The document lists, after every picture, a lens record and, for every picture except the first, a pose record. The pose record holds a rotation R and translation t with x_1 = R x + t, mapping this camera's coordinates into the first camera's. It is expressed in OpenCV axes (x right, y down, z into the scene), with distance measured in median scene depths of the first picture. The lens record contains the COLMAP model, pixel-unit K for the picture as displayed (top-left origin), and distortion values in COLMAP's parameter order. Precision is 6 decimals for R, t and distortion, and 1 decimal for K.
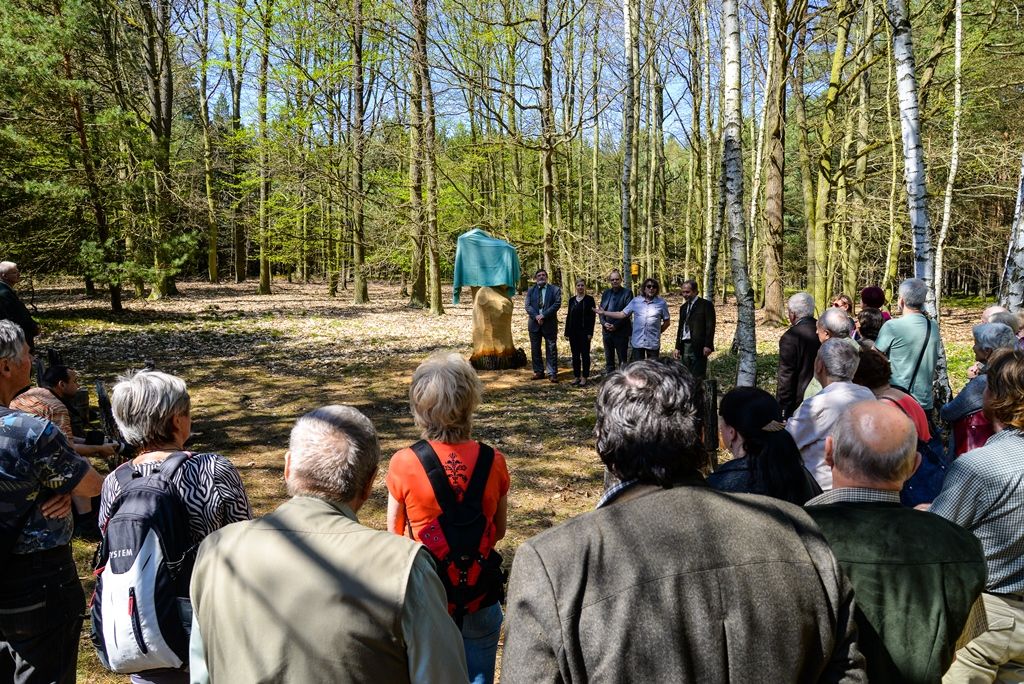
lens RADIAL K [[709.4, 0, 512.0], [0, 709.4, 342.0], [0, 0, 1]] dist [-0.000017, -0.000122]
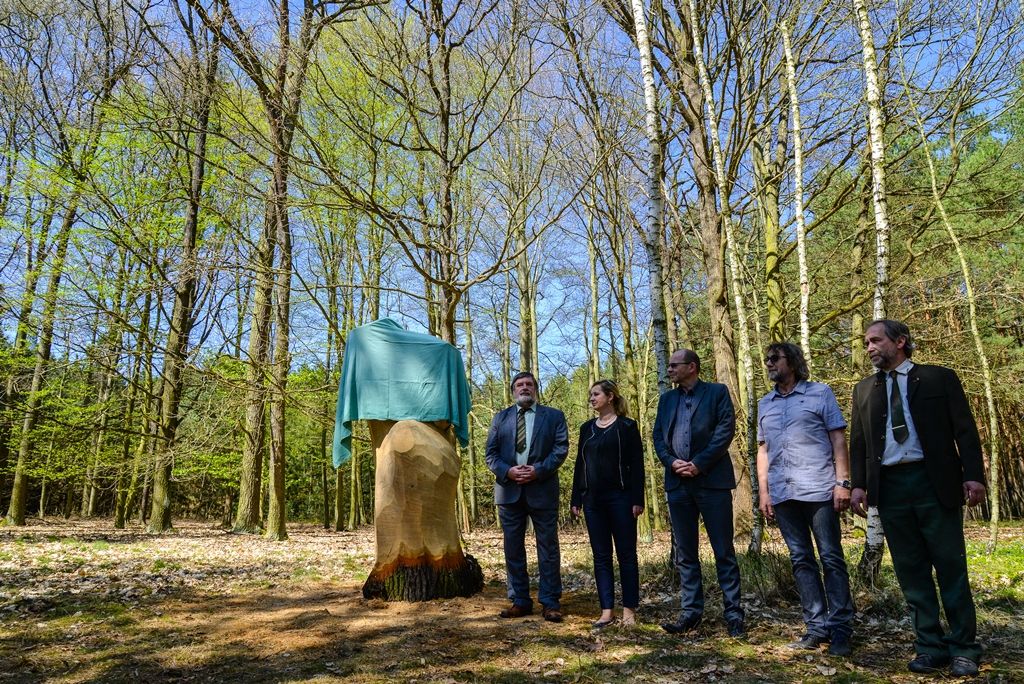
lens RADIAL K [[700.7, 0, 512.0], [0, 700.7, 342.0], [0, 0, 1]] dist [-0.038503, -0.000925]
pose [[0.974291, 0.034024, 0.222710, -0.047006], [0.047019, 0.936055, -0.348697, 0.026764], [-0.220333, 0.350204, 0.910390, 0.329880]]
